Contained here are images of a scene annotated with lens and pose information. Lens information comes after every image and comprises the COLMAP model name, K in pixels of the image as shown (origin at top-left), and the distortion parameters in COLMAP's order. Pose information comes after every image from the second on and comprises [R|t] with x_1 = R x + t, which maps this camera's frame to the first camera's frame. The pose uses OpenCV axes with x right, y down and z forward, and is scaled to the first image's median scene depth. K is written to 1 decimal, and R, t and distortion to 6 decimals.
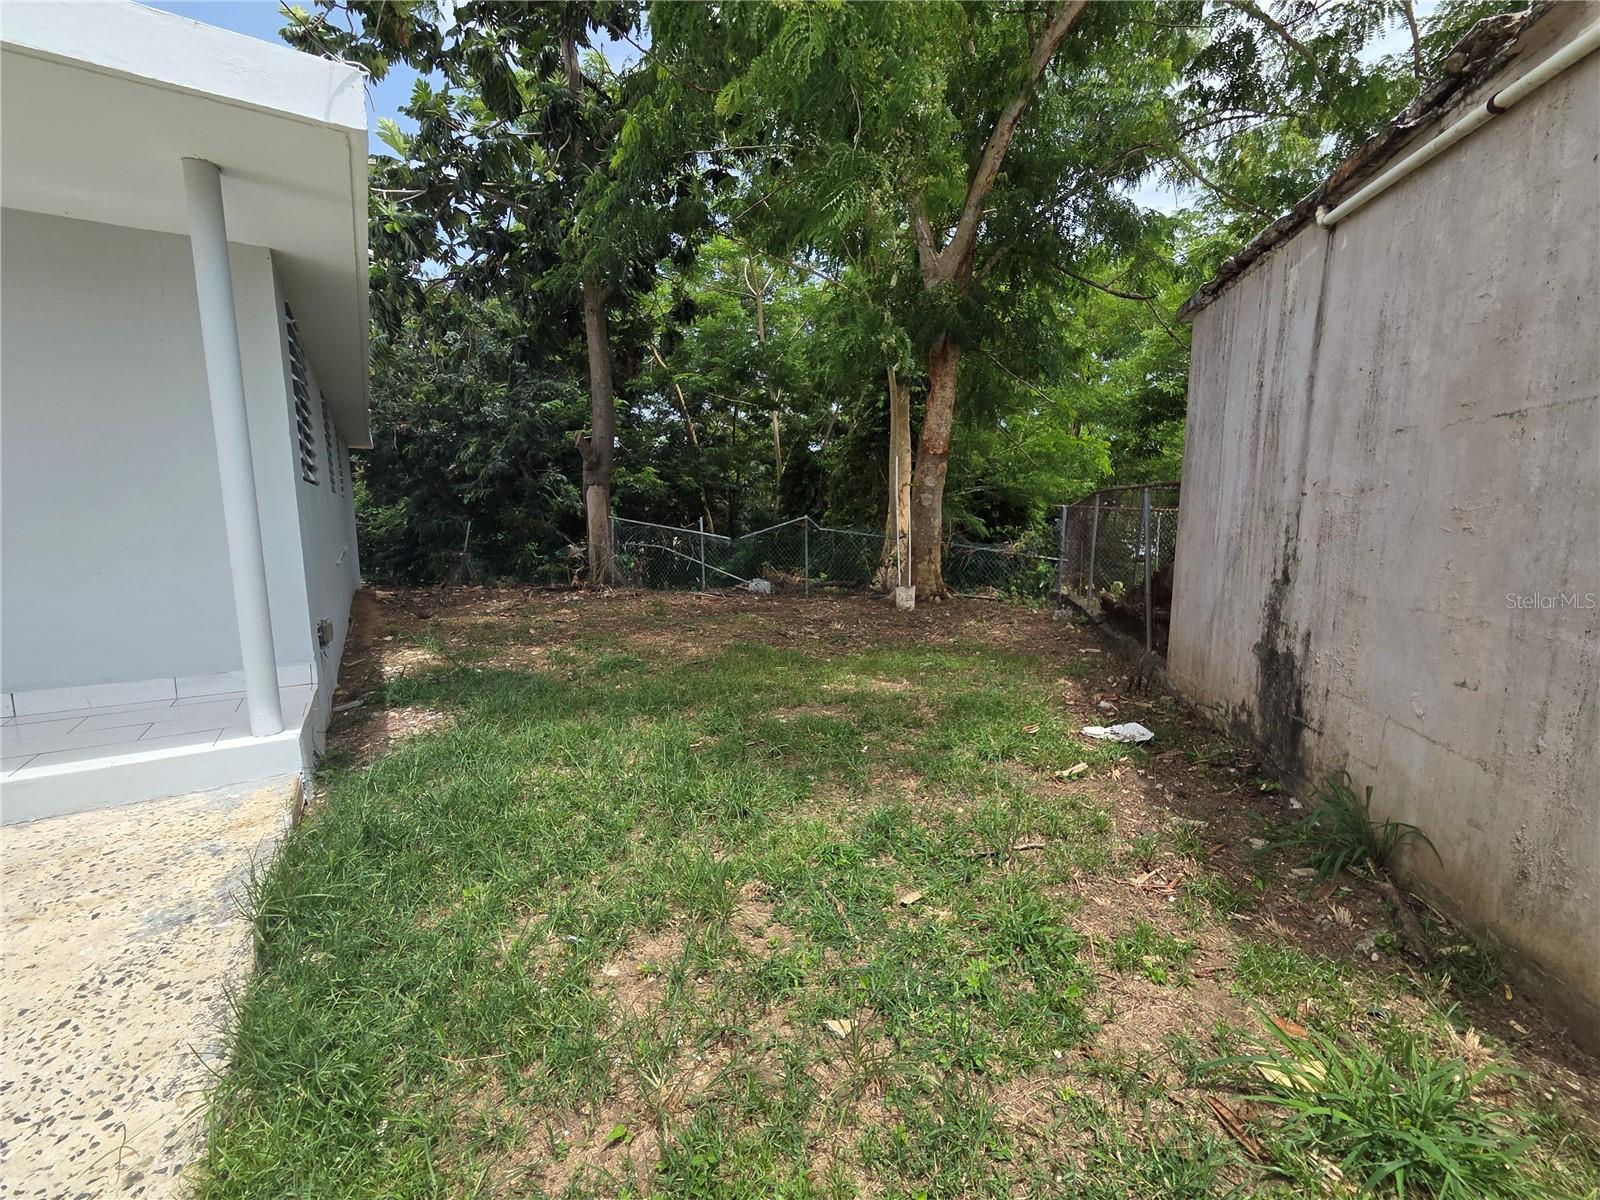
lens RADIAL K [[659.7, 0, 797.0], [0, 659.7, 600.4], [0, 0, 1]] dist [-0.006485, 0.003494]
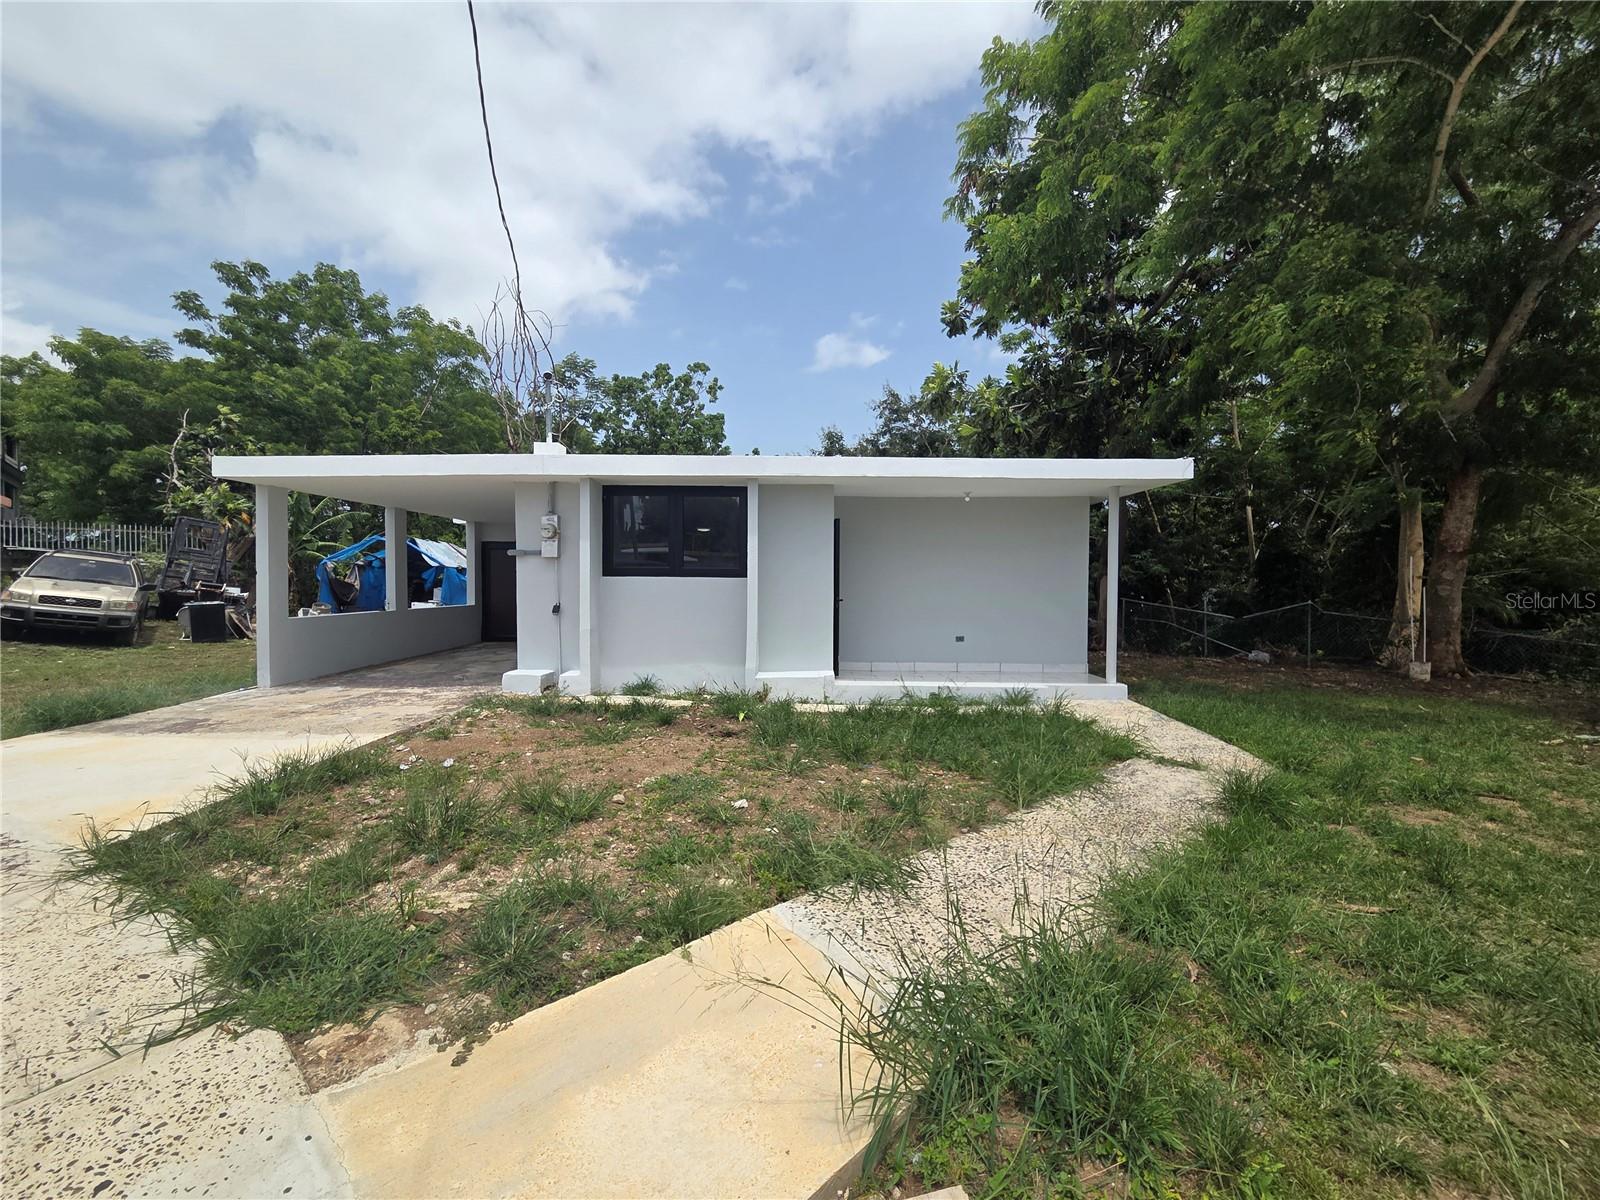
lens RADIAL K [[659.7, 0, 811.3], [0, 659.7, 601.3], [0, 0, 1]] dist [-0.006485, 0.003494]
pose [[0.843411, 0.022245, -0.536808, -0.121168], [-0.081439, 0.992891, -0.086809, 0.059261], [0.531060, 0.116932, 0.839227, -0.562780]]
